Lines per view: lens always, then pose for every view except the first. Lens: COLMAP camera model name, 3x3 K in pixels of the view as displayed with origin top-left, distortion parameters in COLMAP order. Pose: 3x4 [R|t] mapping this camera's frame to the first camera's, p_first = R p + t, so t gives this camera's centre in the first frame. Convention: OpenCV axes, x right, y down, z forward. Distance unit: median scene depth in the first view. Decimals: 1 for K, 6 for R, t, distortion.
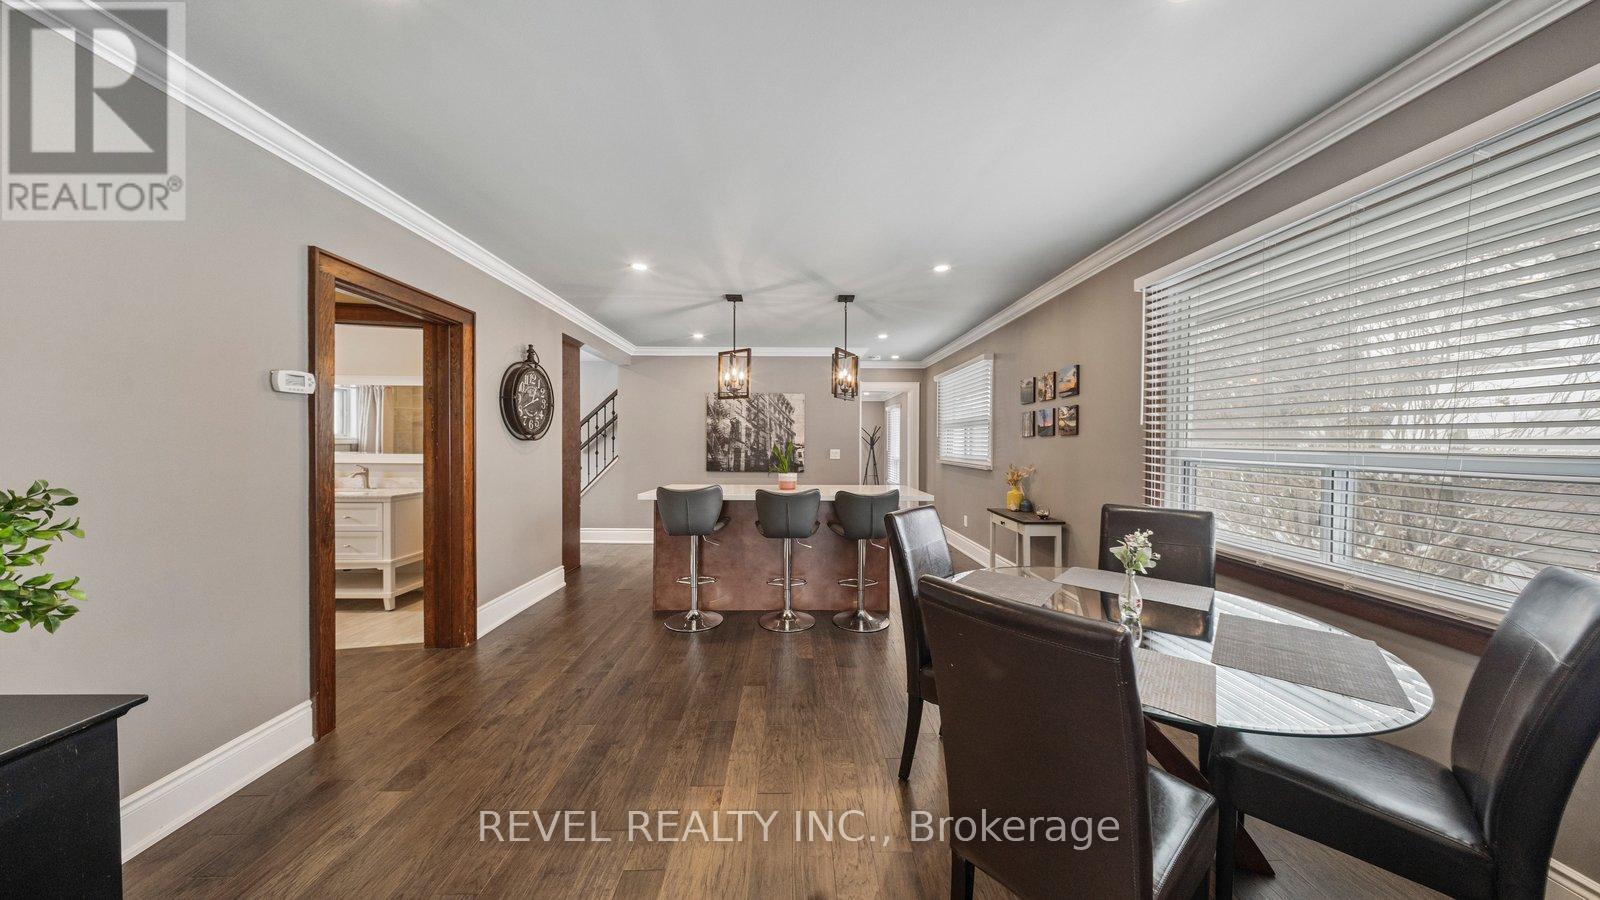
lens RADIAL K [[480.1, 0, 804.9], [0, 480.1, 444.8], [0, 0, 1]] dist [0.009447, -0.005049]
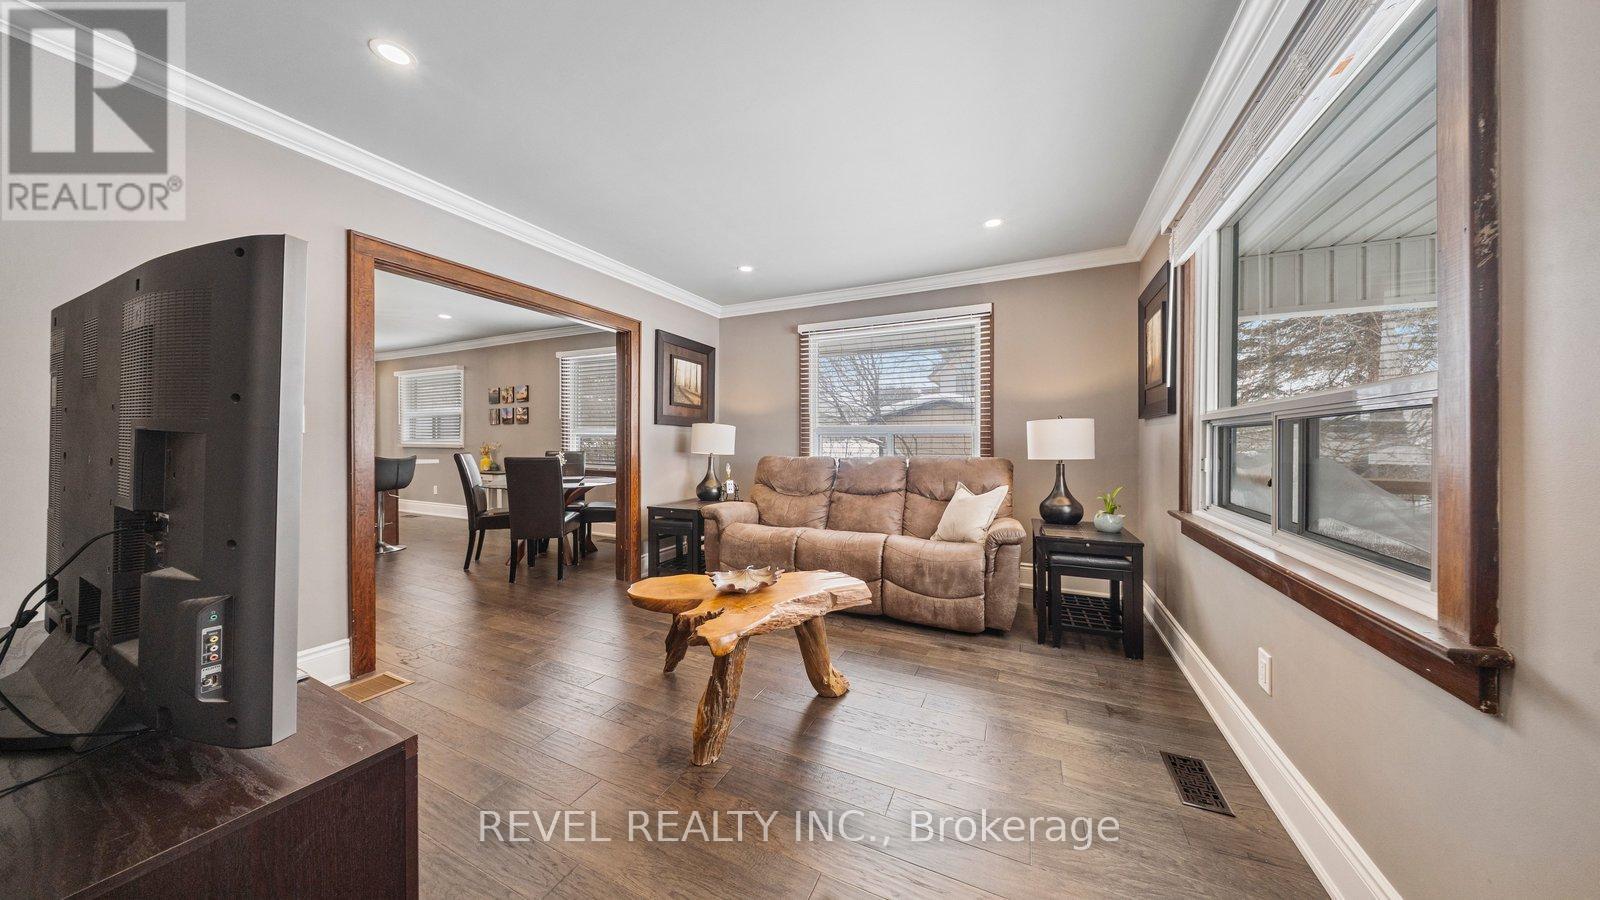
lens RADIAL K [[480.1, 0, 804.9], [0, 480.1, 444.8], [0, 0, 1]] dist [0.009447, -0.005049]
pose [[0.461381, -0.004881, 0.887189, -0.447157], [-0.000978, 0.999981, 0.006011, 0.037976], [-0.887202, -0.003641, 0.461367, -0.609807]]
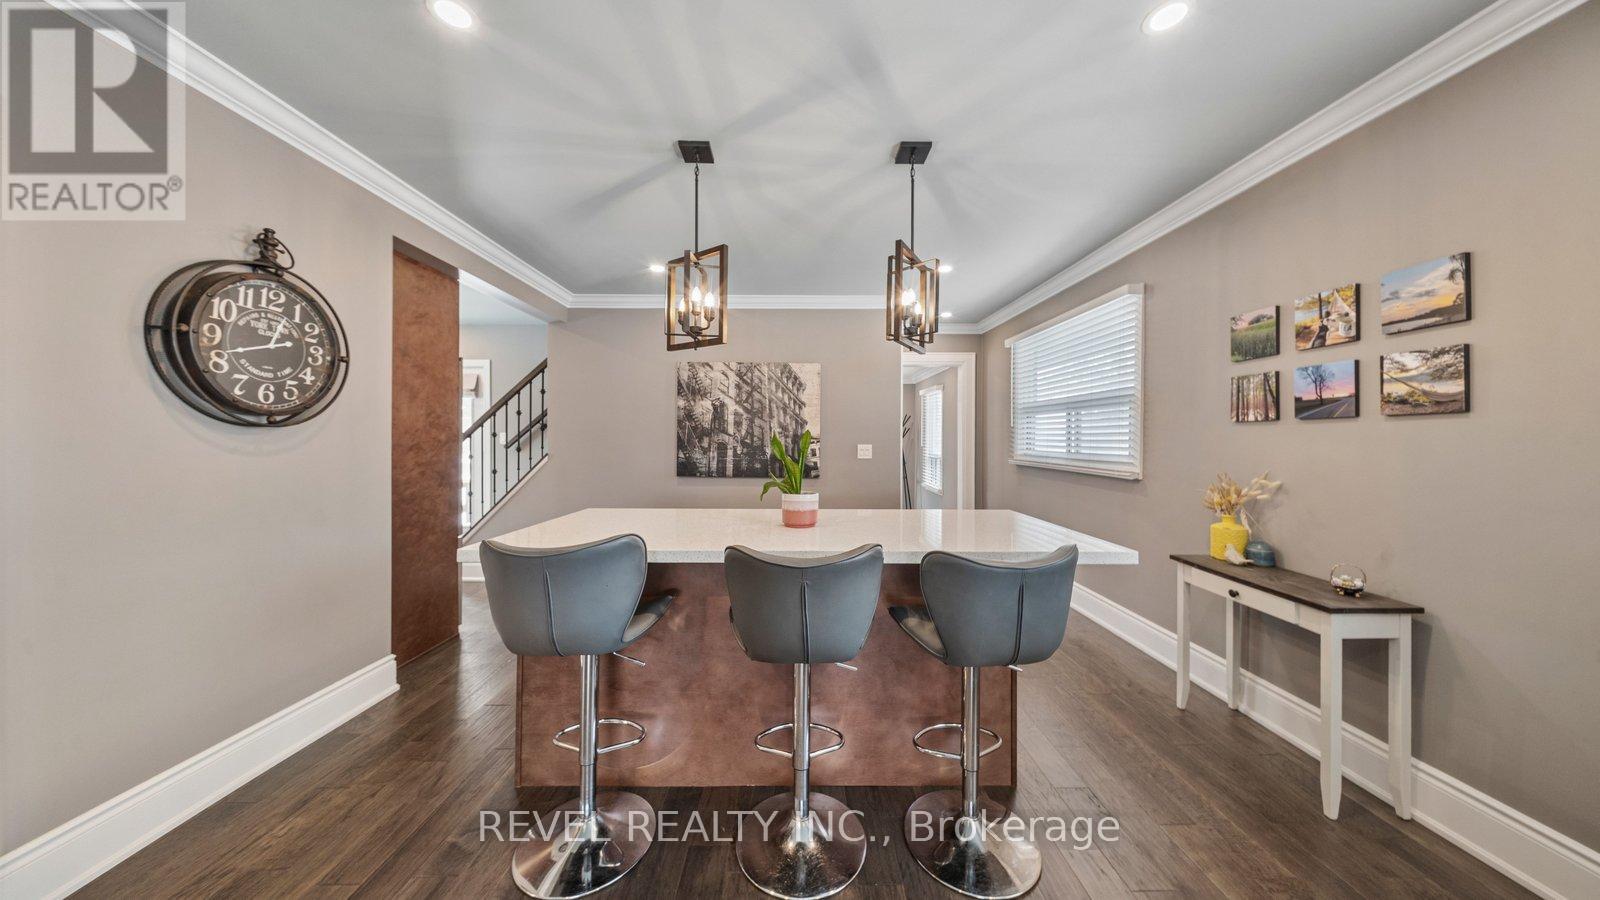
lens RADIAL K [[480.1, 0, 804.9], [0, 480.1, 444.8], [0, 0, 1]] dist [0.009447, -0.005049]
pose [[0.999959, 0.000062, -0.009024, -0.022505], [0.000038, 0.999938, 0.011148, 0.002782], [0.009024, -0.011148, 0.999897, 0.431080]]
